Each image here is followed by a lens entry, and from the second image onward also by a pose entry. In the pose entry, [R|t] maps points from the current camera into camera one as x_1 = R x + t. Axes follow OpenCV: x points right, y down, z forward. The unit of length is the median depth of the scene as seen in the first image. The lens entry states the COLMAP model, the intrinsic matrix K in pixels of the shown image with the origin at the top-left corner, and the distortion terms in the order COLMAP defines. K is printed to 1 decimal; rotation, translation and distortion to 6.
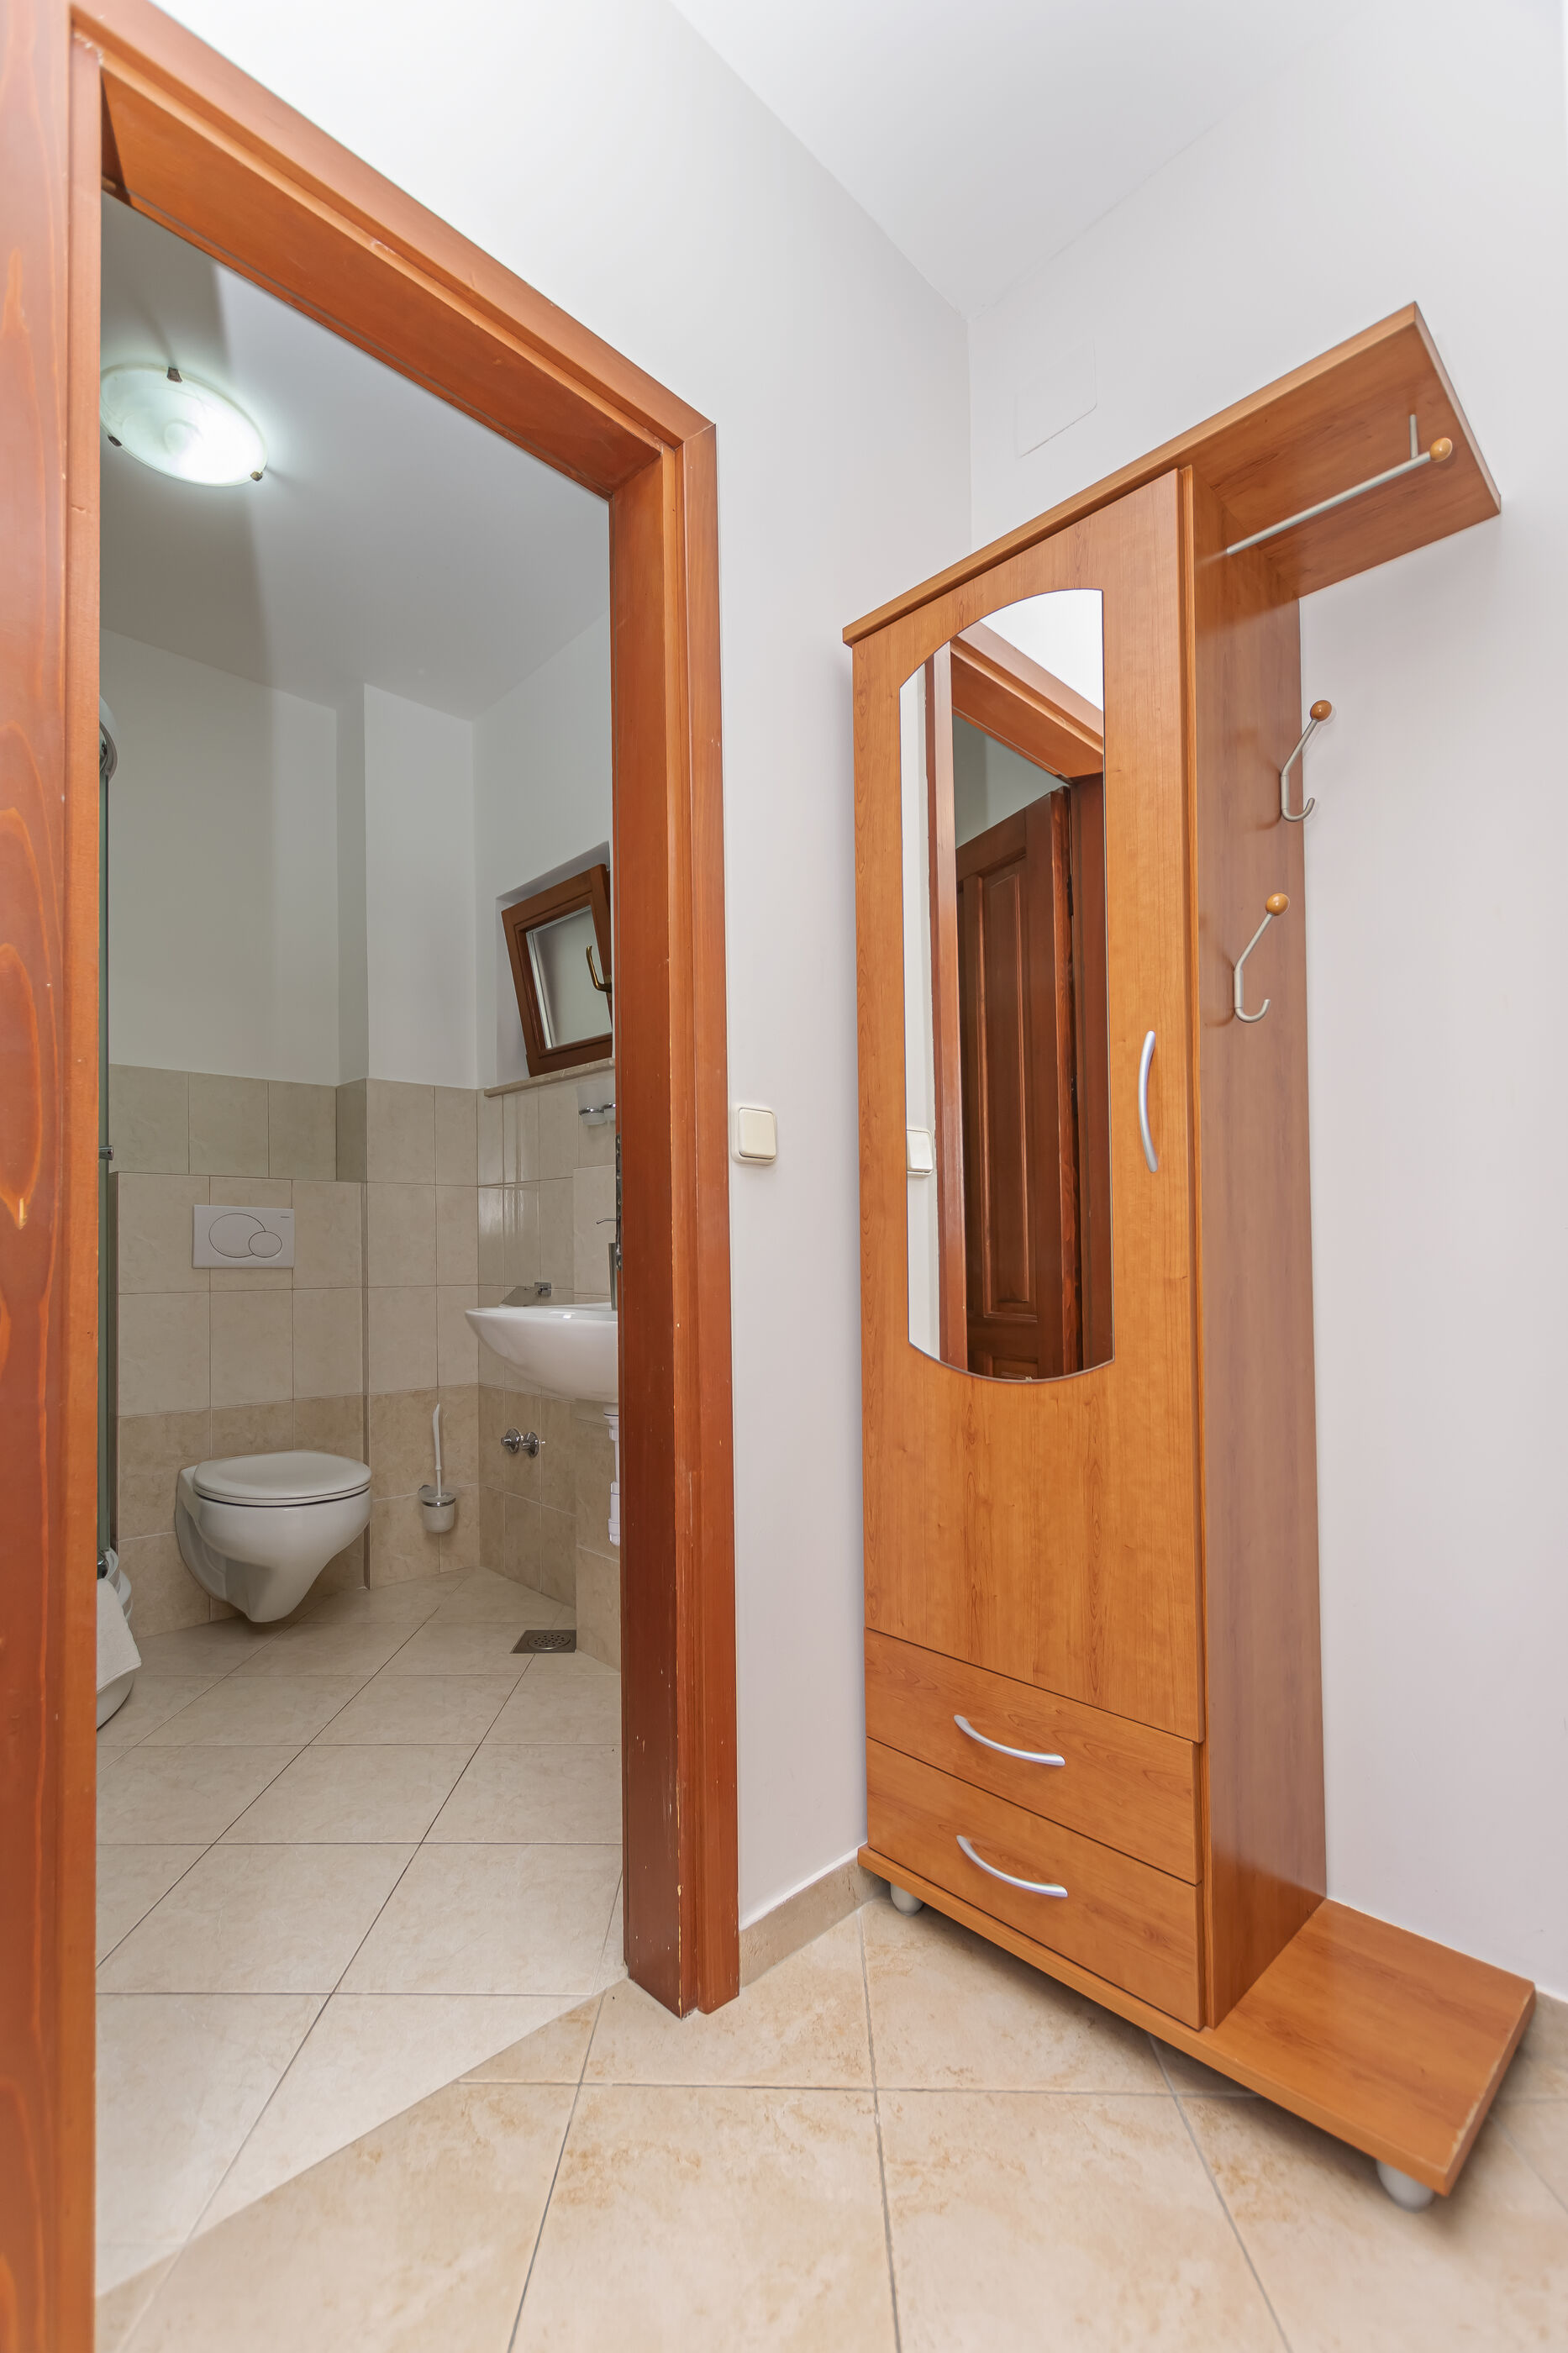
lens RADIAL K [[1030.2, 0, 857.8], [0, 1030.2, 1216.6], [0, 0, 1]] dist [0.002544, 0.000377]
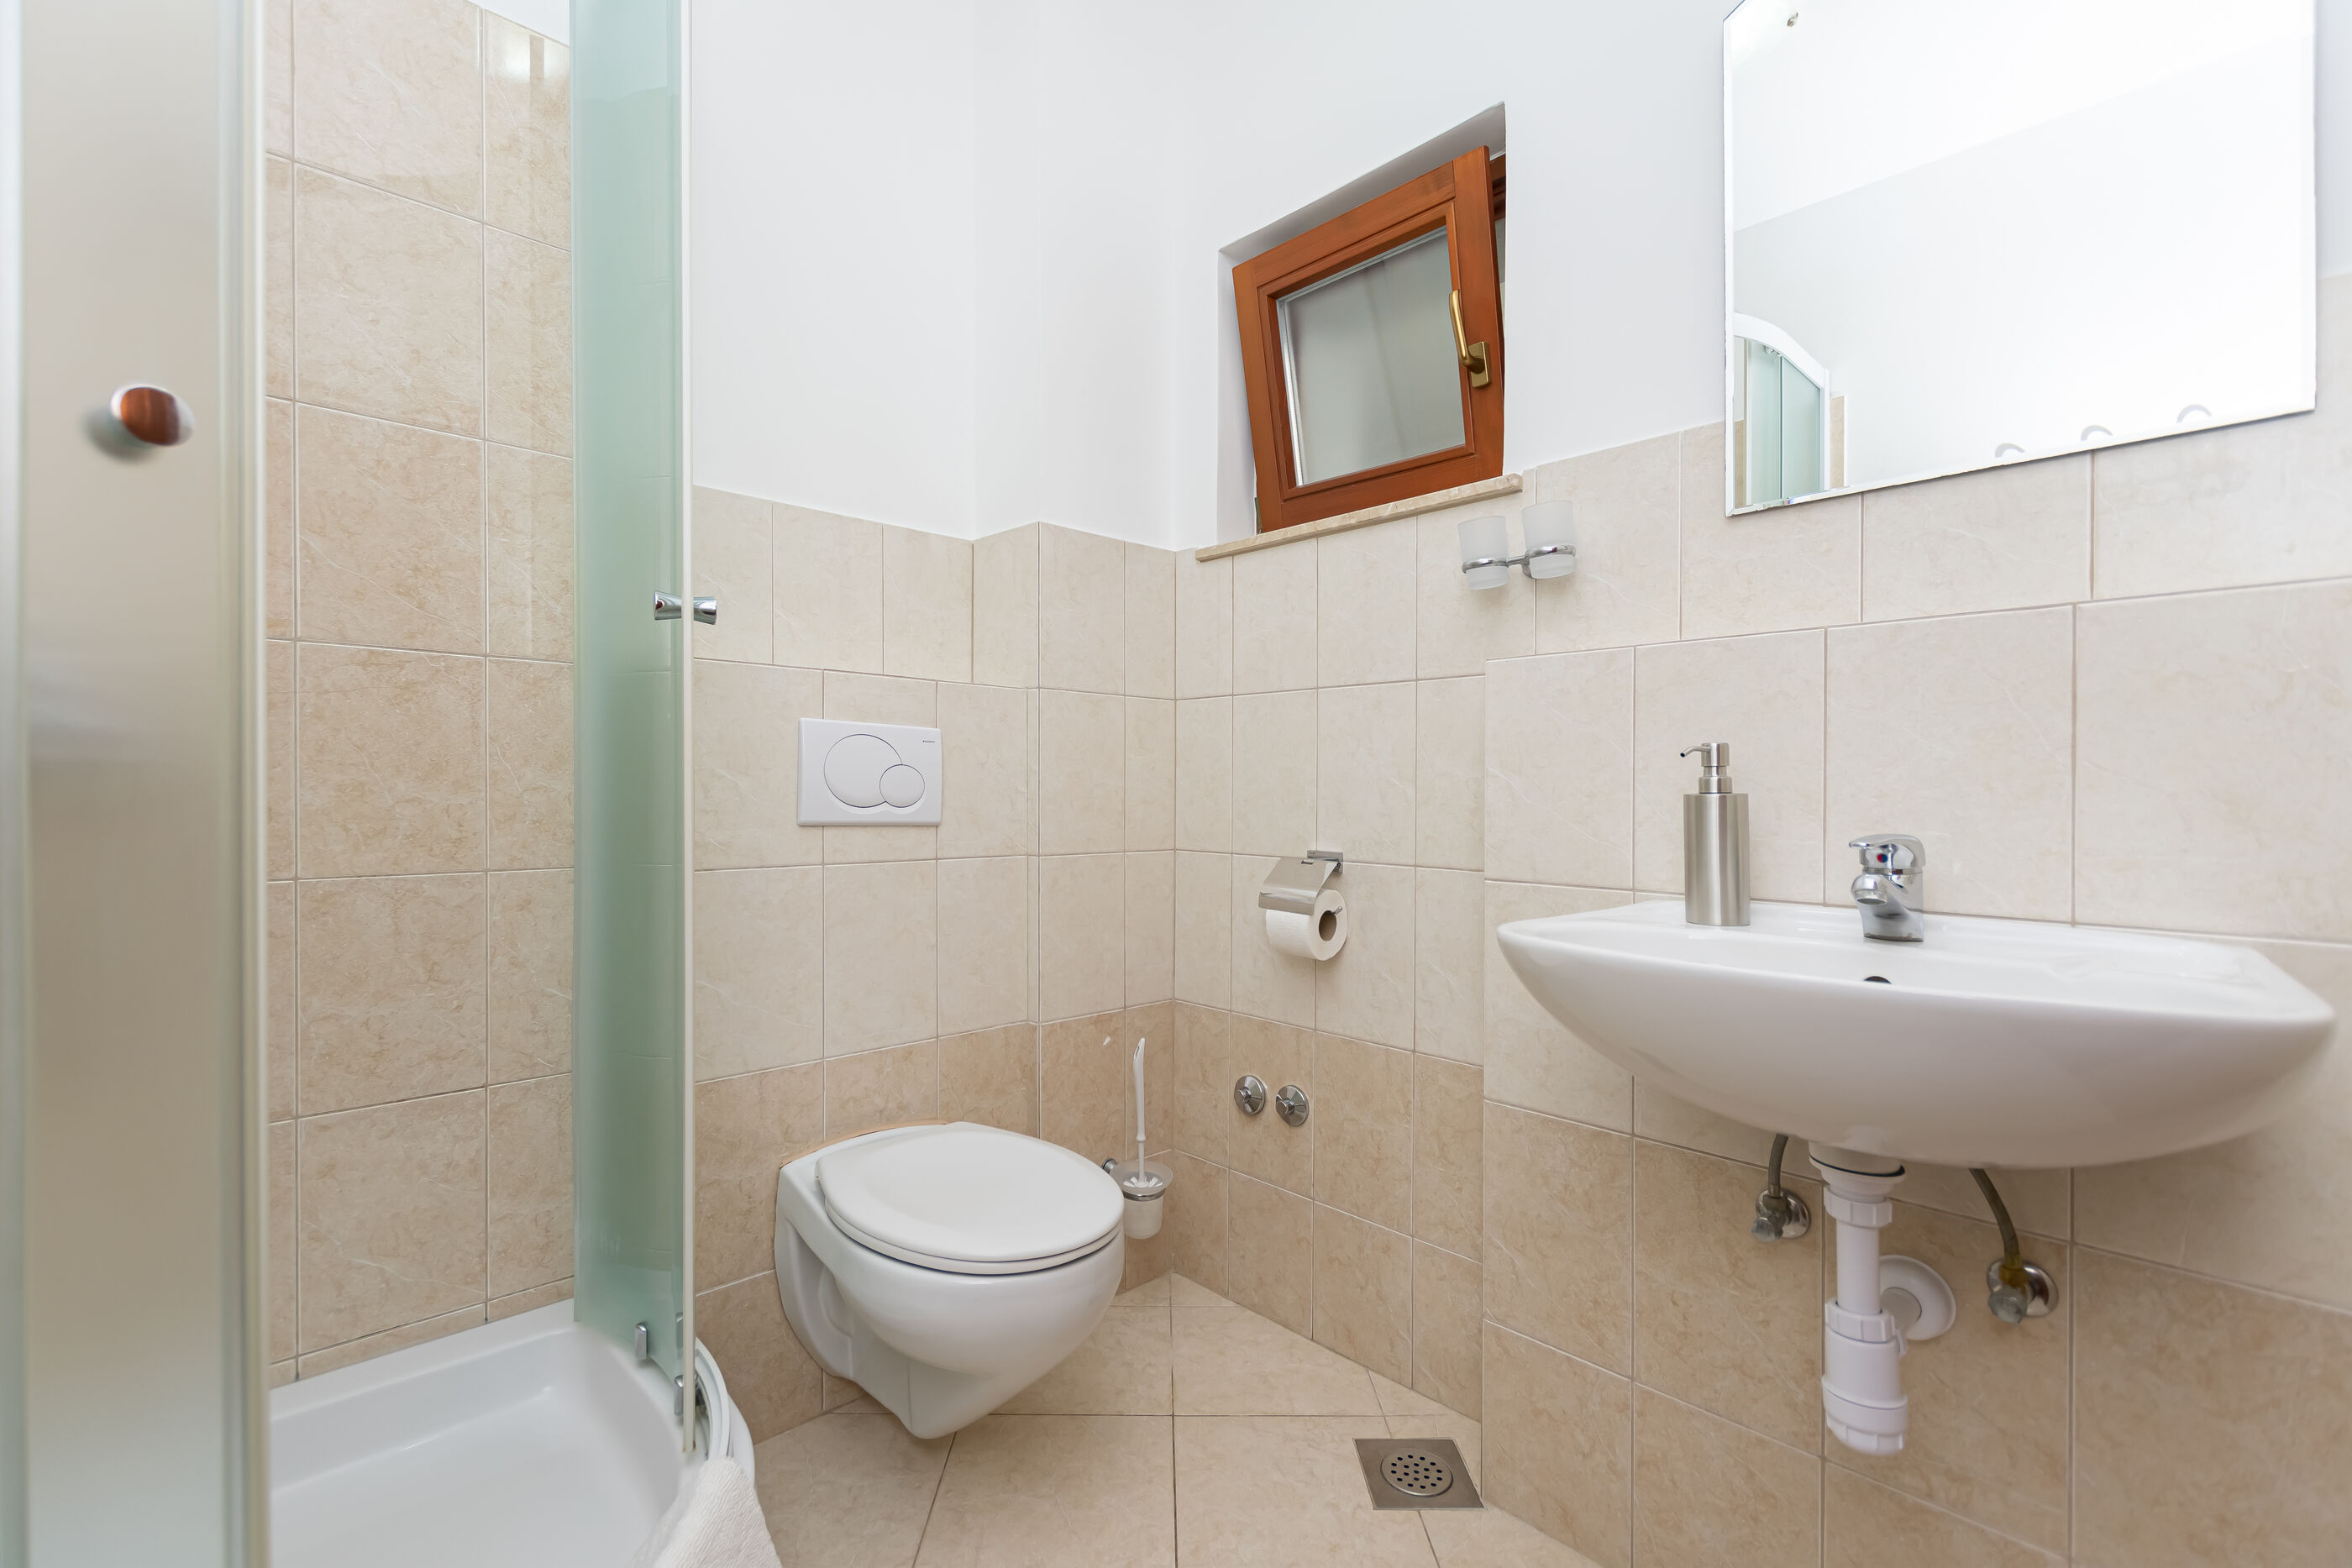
lens RADIAL K [[1029.7, 0, 1230.9], [0, 1029.7, 785.1], [0, 0, 1]] dist [0.002544, 0.000377]
pose [[0.999863, 0.014415, -0.008124, -0.347223], [-0.014190, 0.999531, 0.027131, 0.006831], [0.008512, -0.027012, 0.999599, 0.365398]]
